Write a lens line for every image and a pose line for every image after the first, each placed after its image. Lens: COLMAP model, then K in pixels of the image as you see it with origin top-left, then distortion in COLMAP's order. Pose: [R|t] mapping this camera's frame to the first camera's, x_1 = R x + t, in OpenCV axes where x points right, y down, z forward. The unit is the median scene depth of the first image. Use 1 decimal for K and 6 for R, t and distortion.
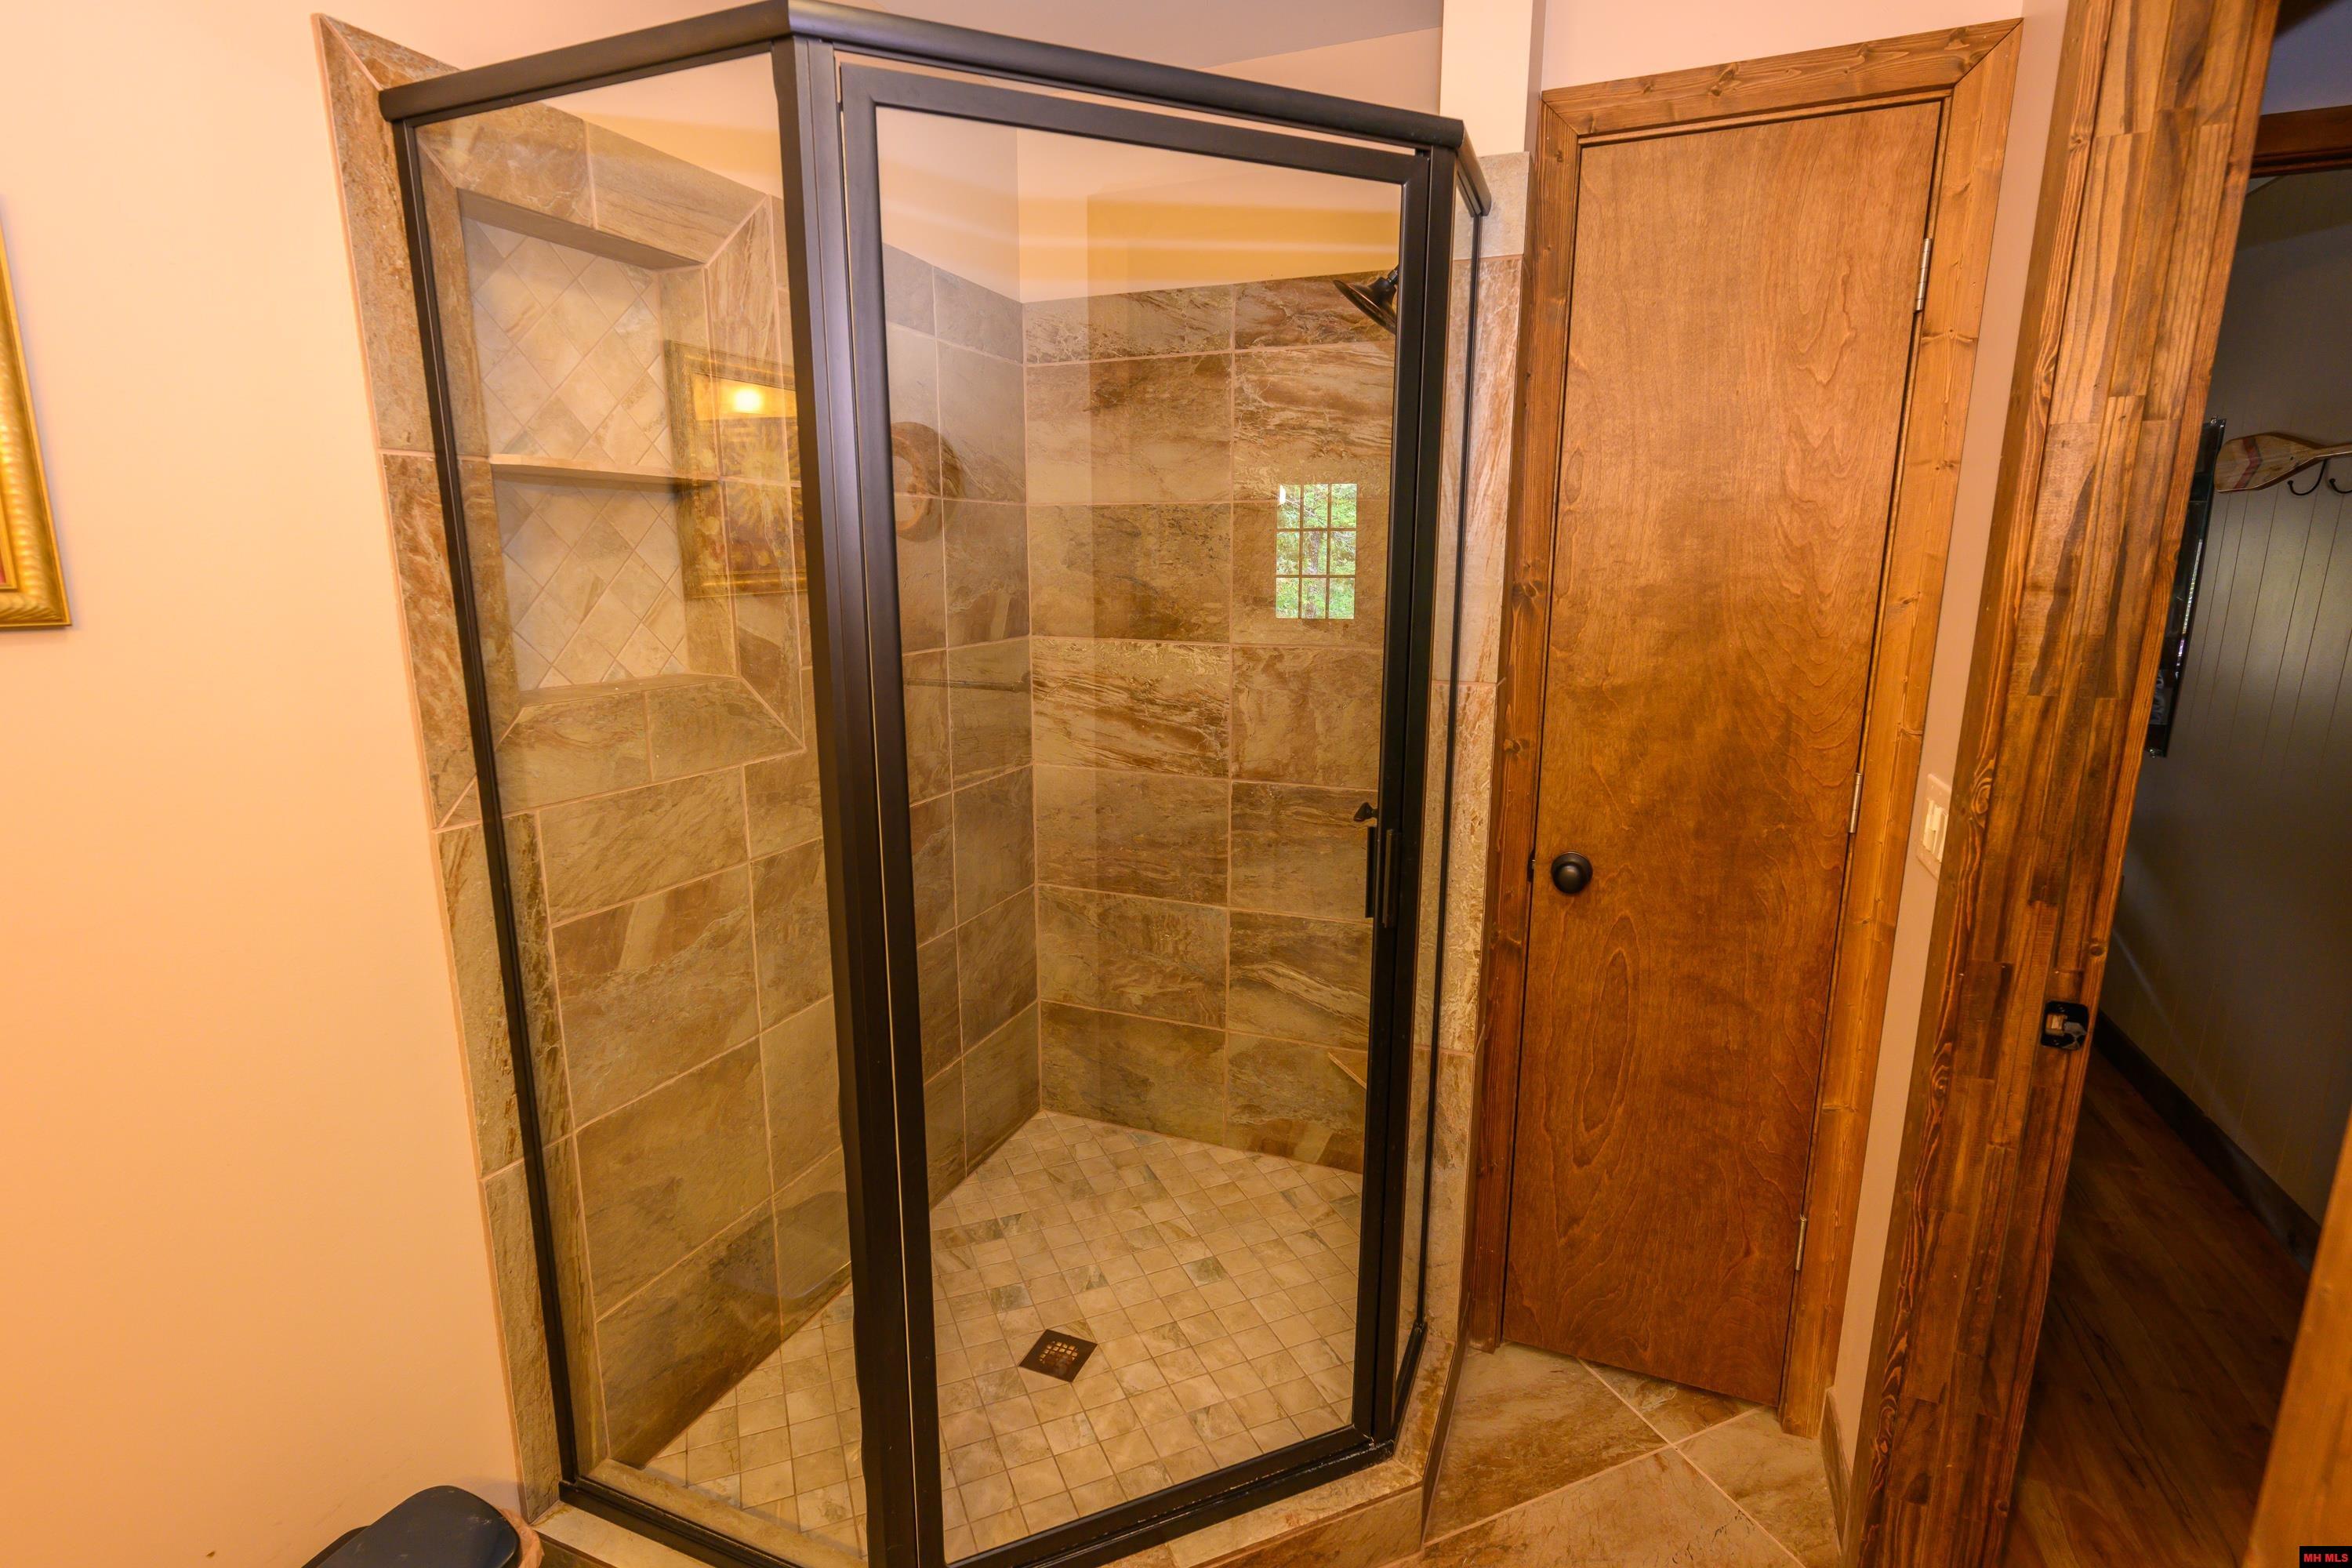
lens RADIAL K [[1120.7, 0, 1185.5], [0, 1120.7, 787.6], [0, 0, 1]] dist [-0.001086, 0.000009]
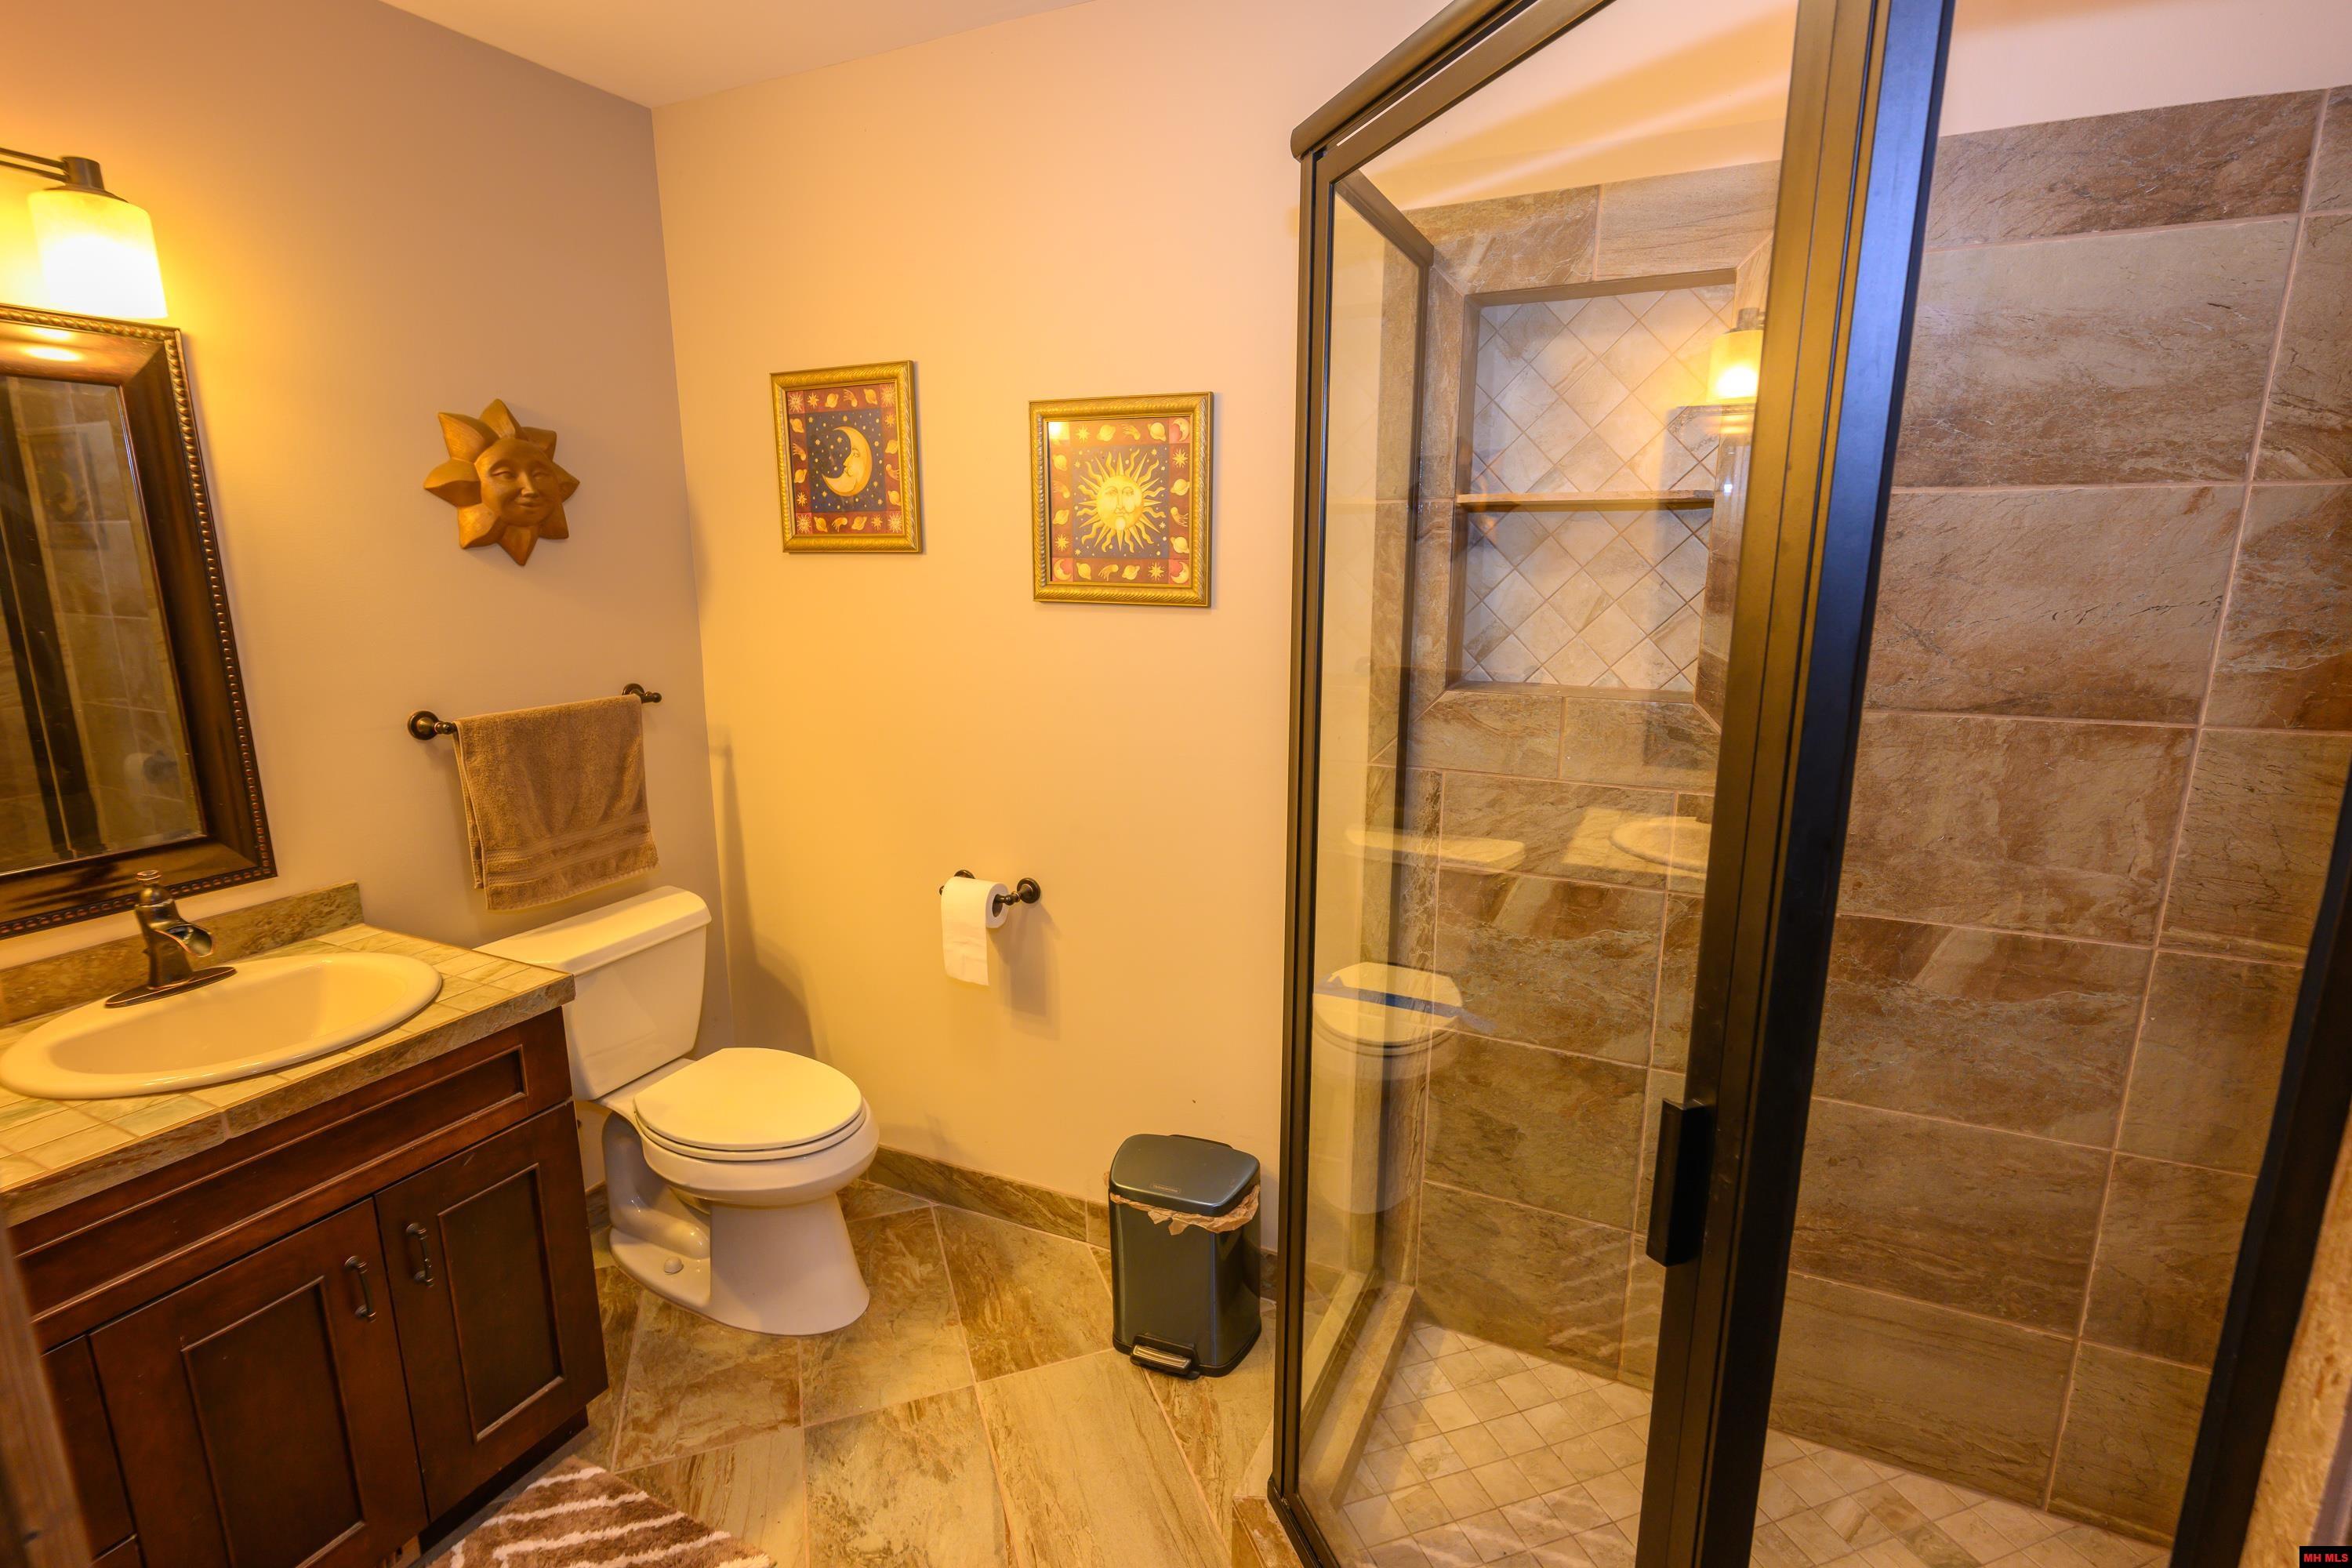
lens RADIAL K [[1115.6, 0, 1161.9], [0, 1115.6, 786.7], [0, 0, 1]] dist [-0.002800, 0.001101]
pose [[-0.067831, 0.205386, -0.976328, 0.638172], [-0.200825, 0.955741, 0.215007, -0.159138], [0.977276, 0.210655, -0.023582, 0.662799]]
